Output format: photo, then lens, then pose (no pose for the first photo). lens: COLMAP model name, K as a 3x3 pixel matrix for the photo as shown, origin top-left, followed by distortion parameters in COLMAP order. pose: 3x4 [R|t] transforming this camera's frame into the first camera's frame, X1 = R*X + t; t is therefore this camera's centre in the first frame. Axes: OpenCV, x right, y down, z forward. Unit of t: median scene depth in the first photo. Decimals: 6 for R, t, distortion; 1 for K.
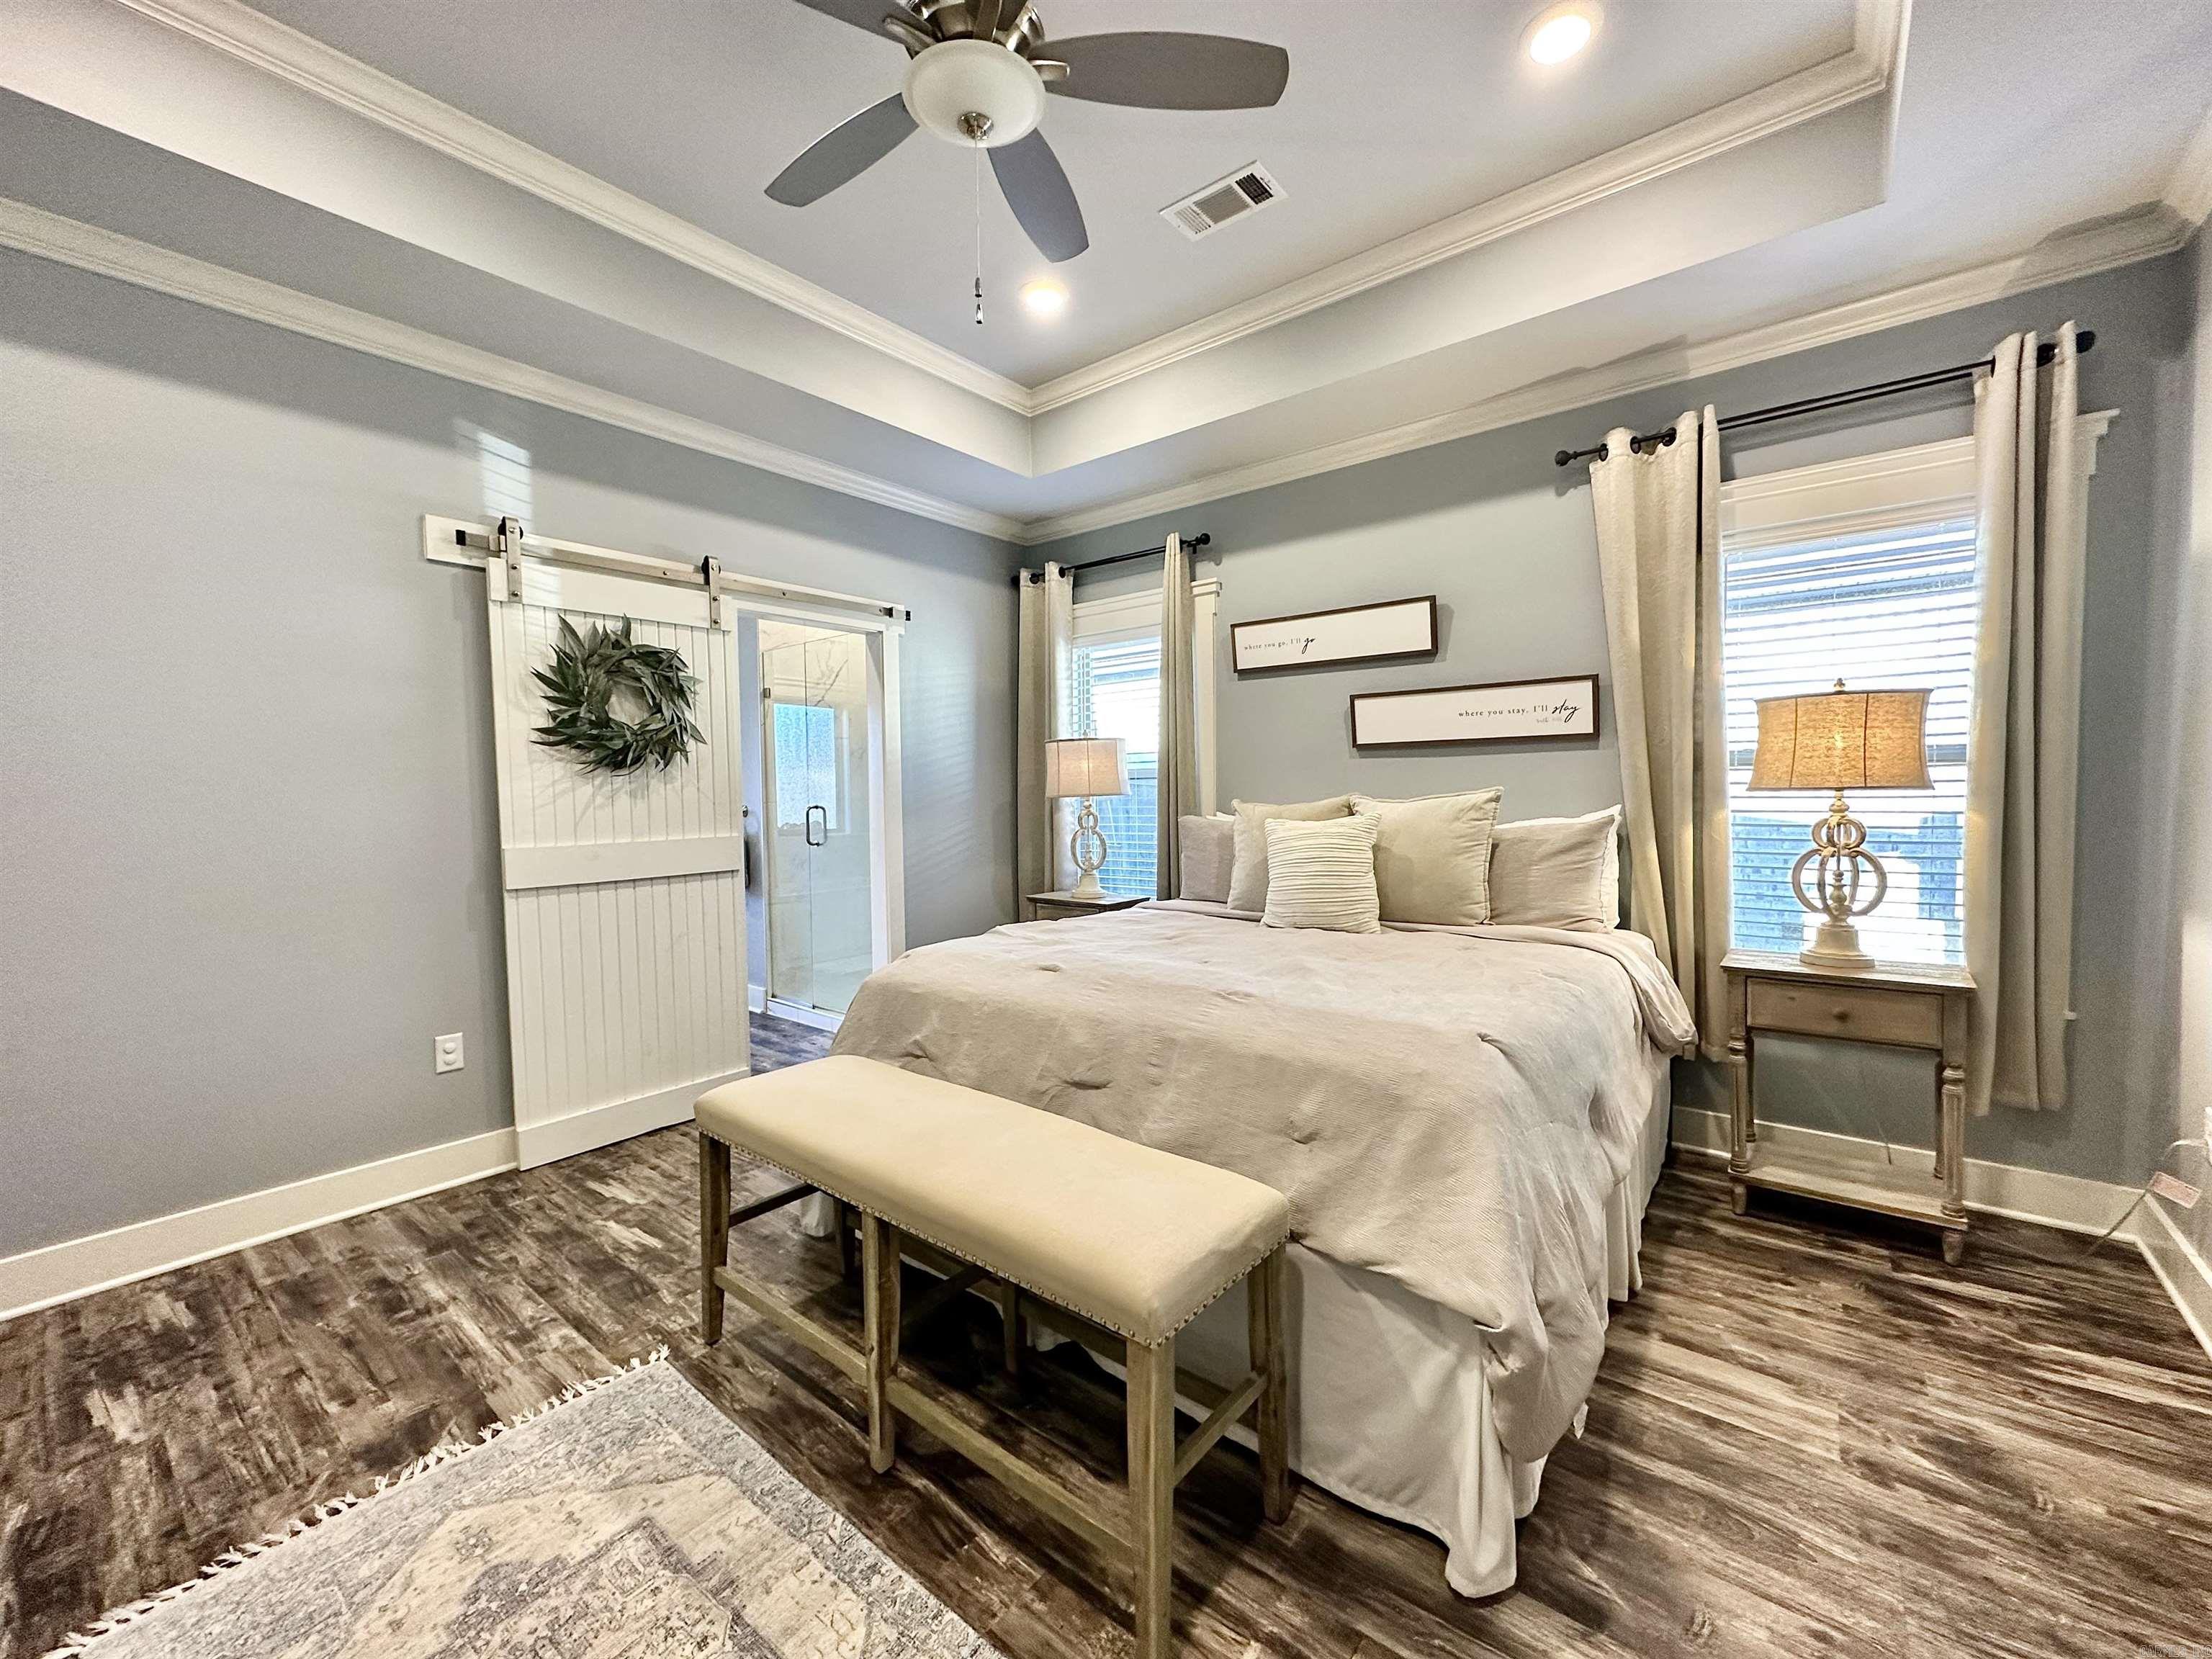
lens RADIAL K [[879.1, 0, 1106.1], [0, 879.1, 827.5], [0, 0, 1]] dist [-0.001732, 0.000202]
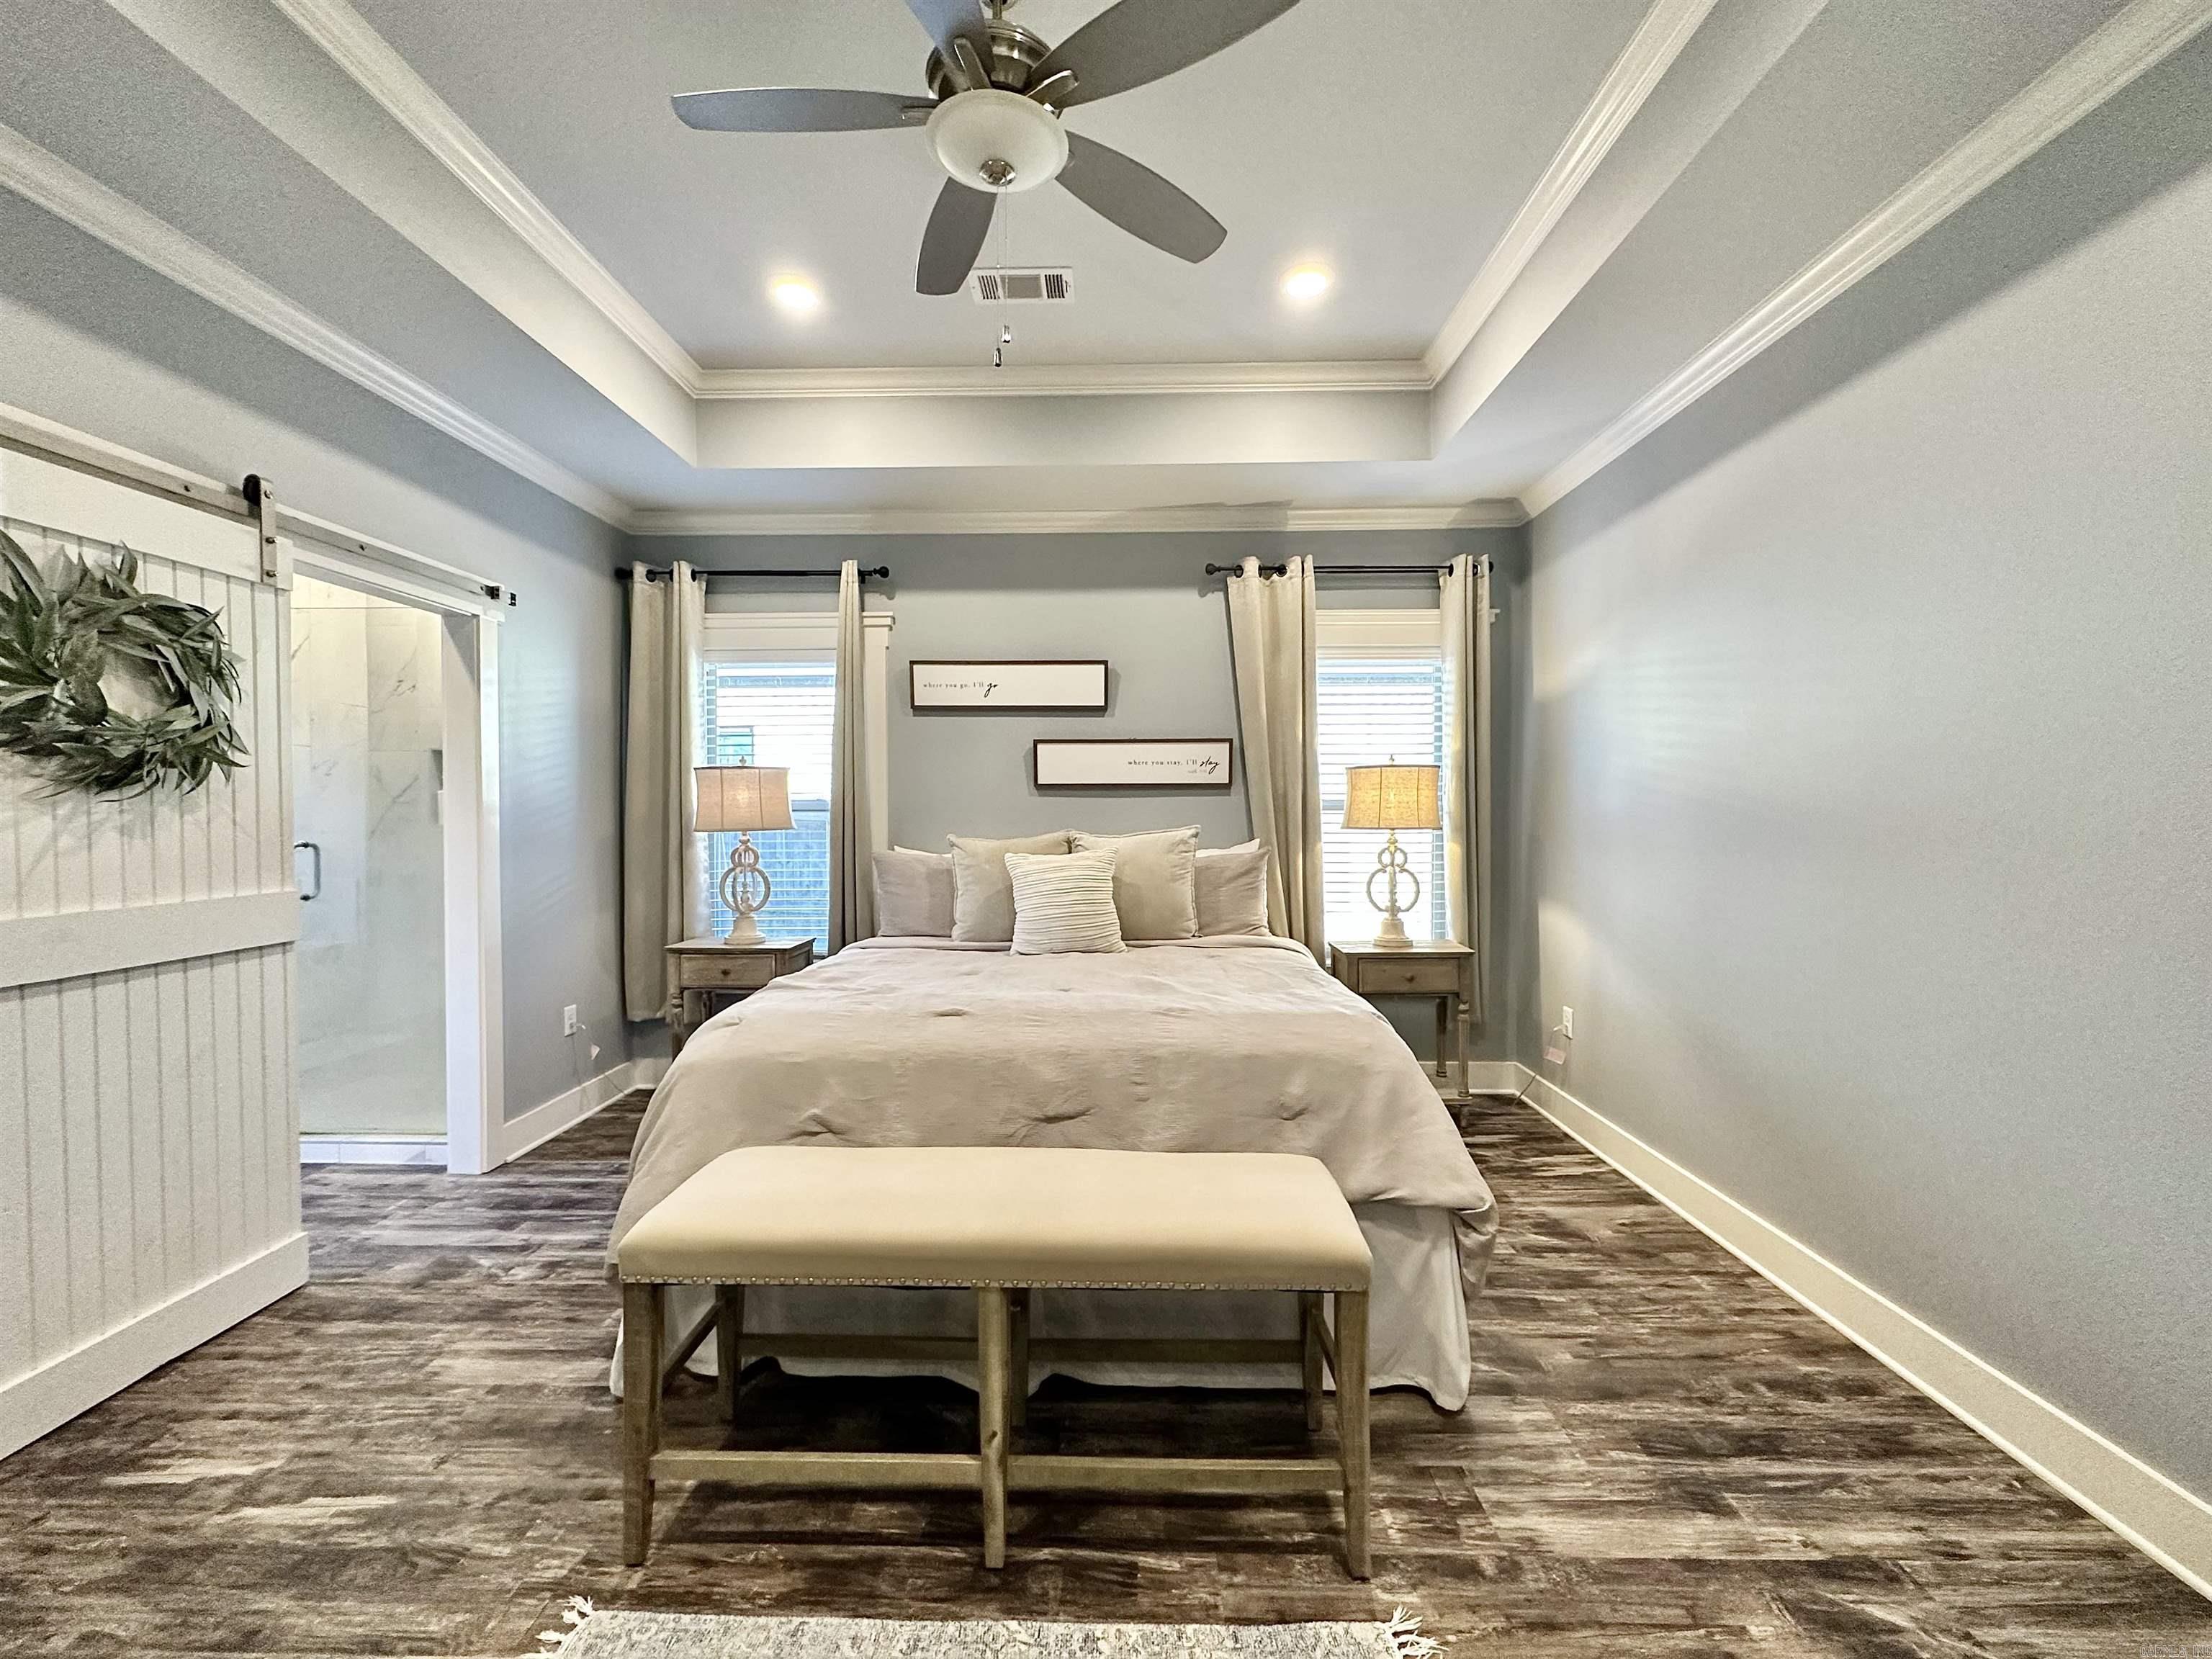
lens RADIAL K [[879.1, 0, 1106.1], [0, 879.1, 827.5], [0, 0, 1]] dist [-0.001732, 0.000202]
pose [[0.790401, 0.001226, 0.612589, -0.440383], [0.017379, 0.999551, -0.024423, -0.015535], [-0.612343, 0.029950, 0.790024, 0.101249]]
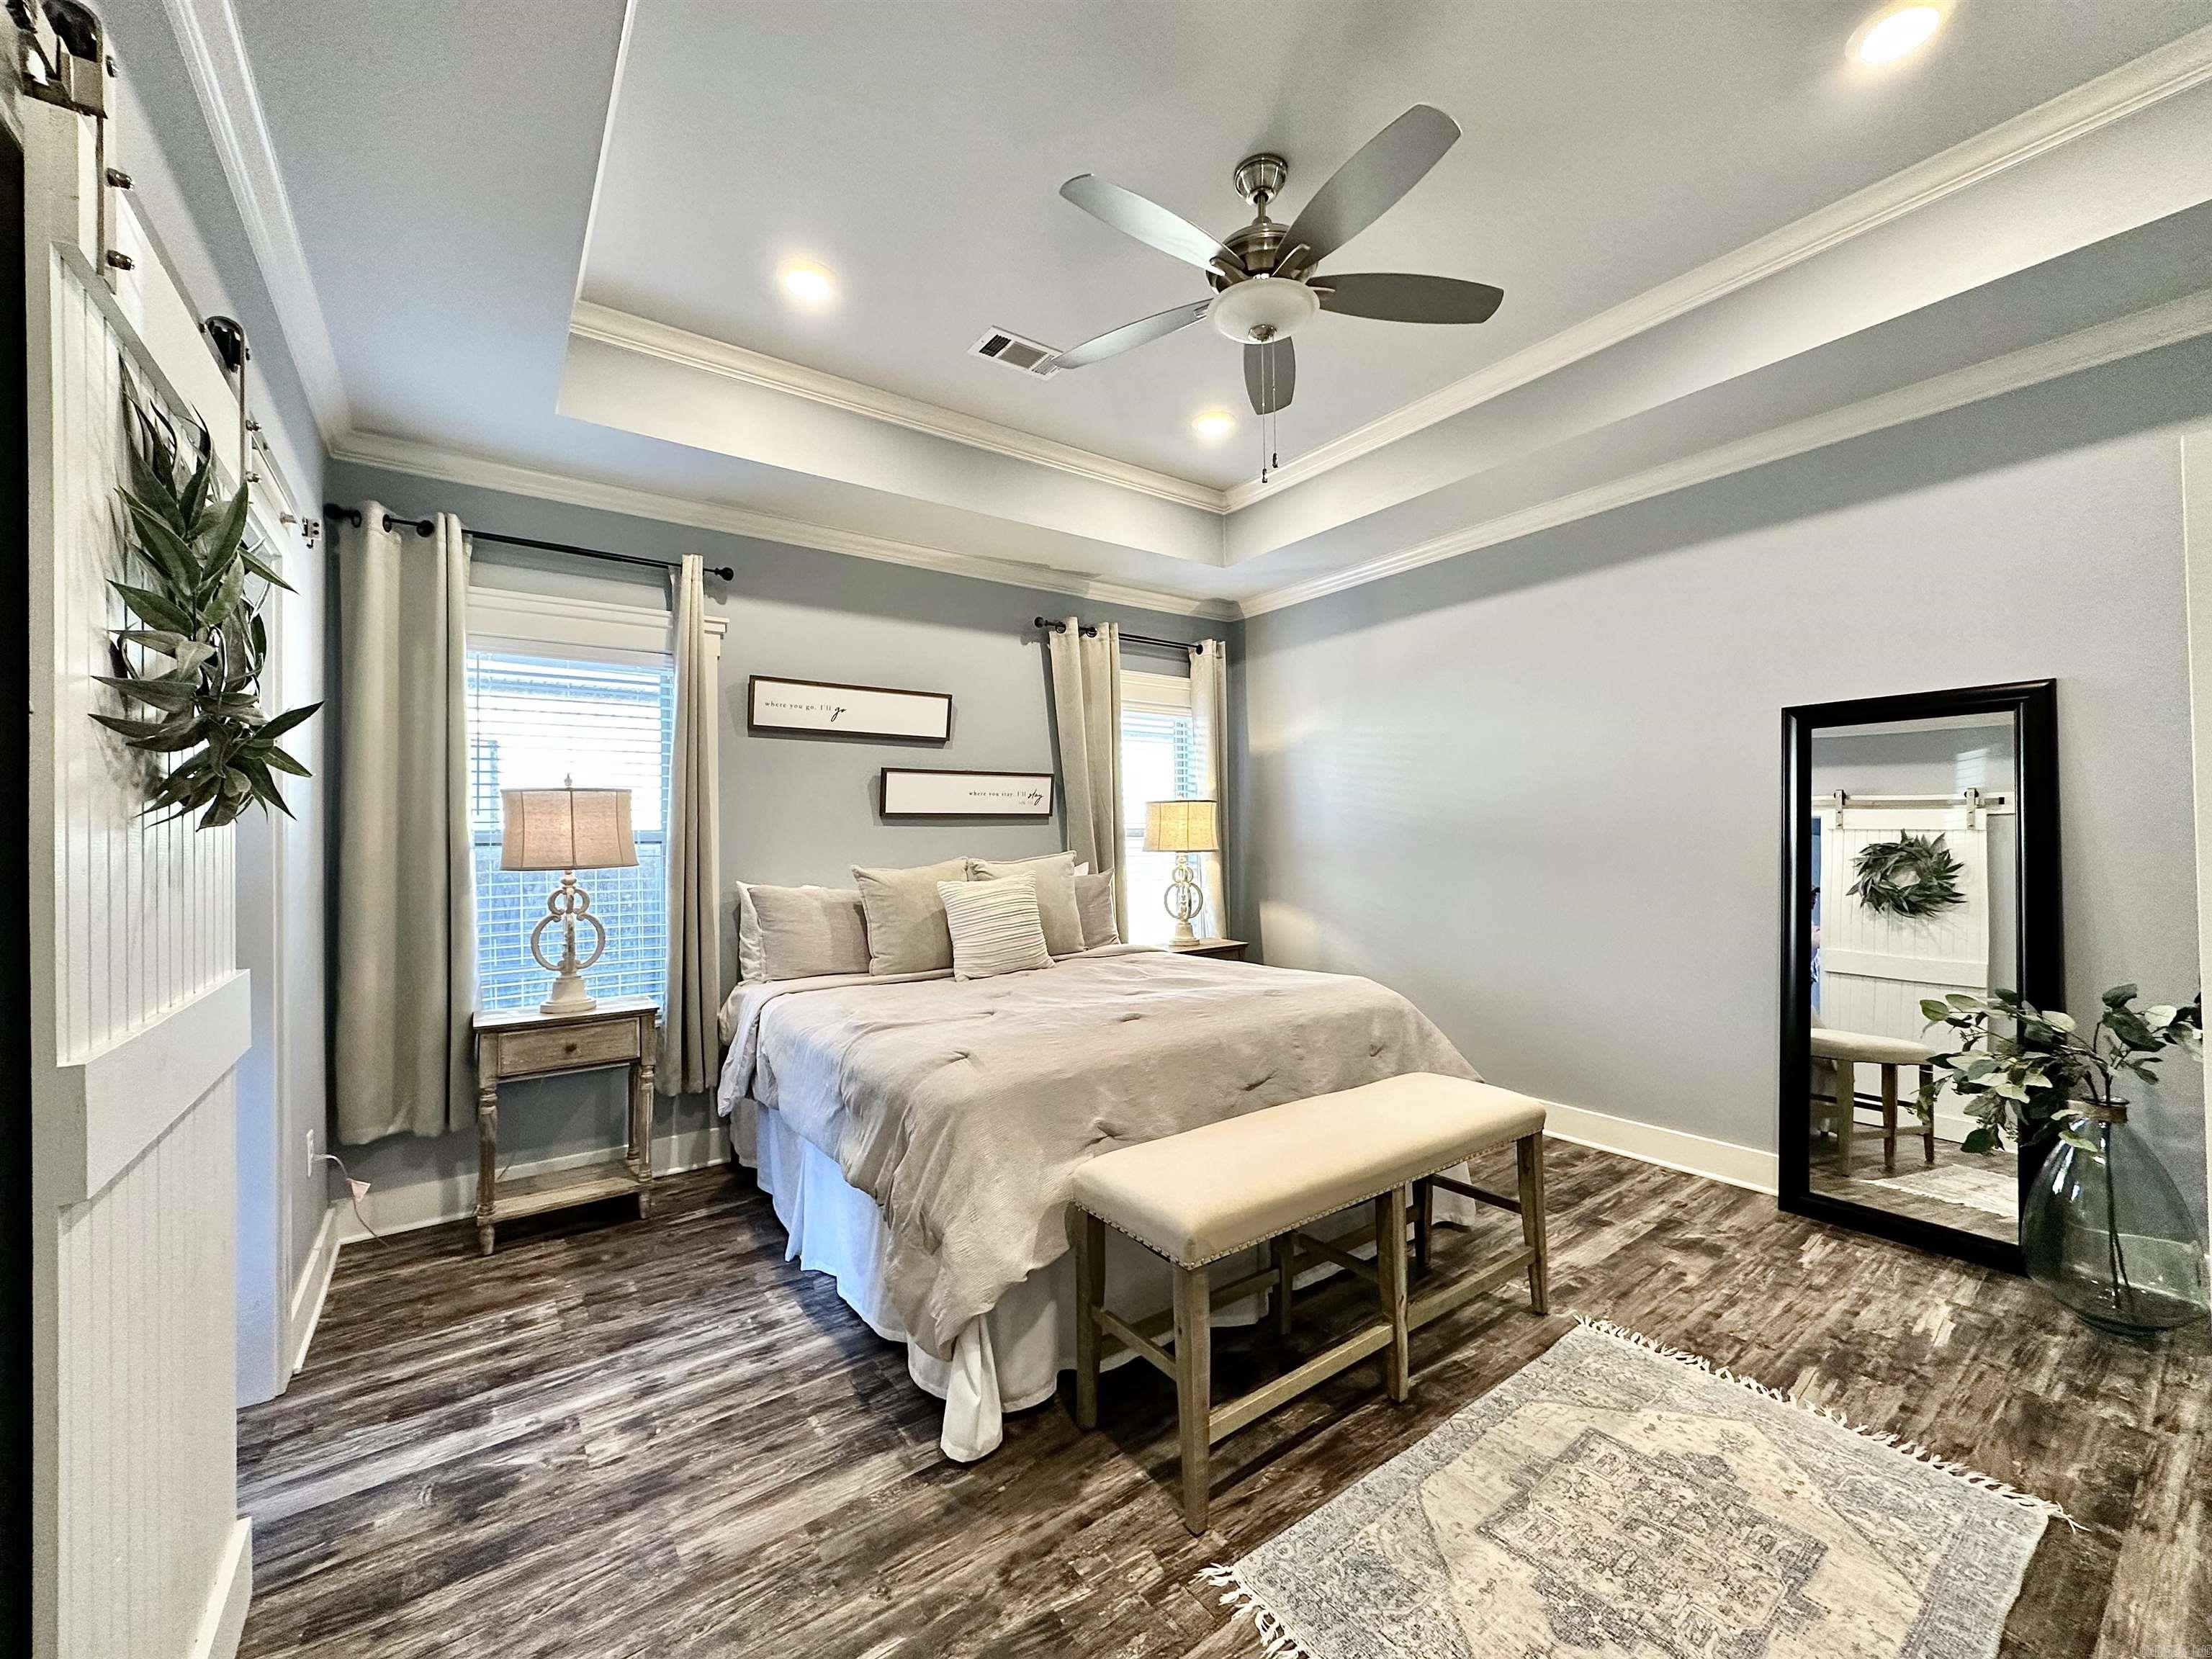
lens RADIAL K [[879.1, 0, 1106.1], [0, 879.1, 827.5], [0, 0, 1]] dist [-0.001732, 0.000202]
pose [[0.258359, 0.022314, 0.965791, -0.944971], [0.051612, 0.997987, -0.036865, -0.030171], [-0.964669, 0.059371, 0.256687, 0.619148]]
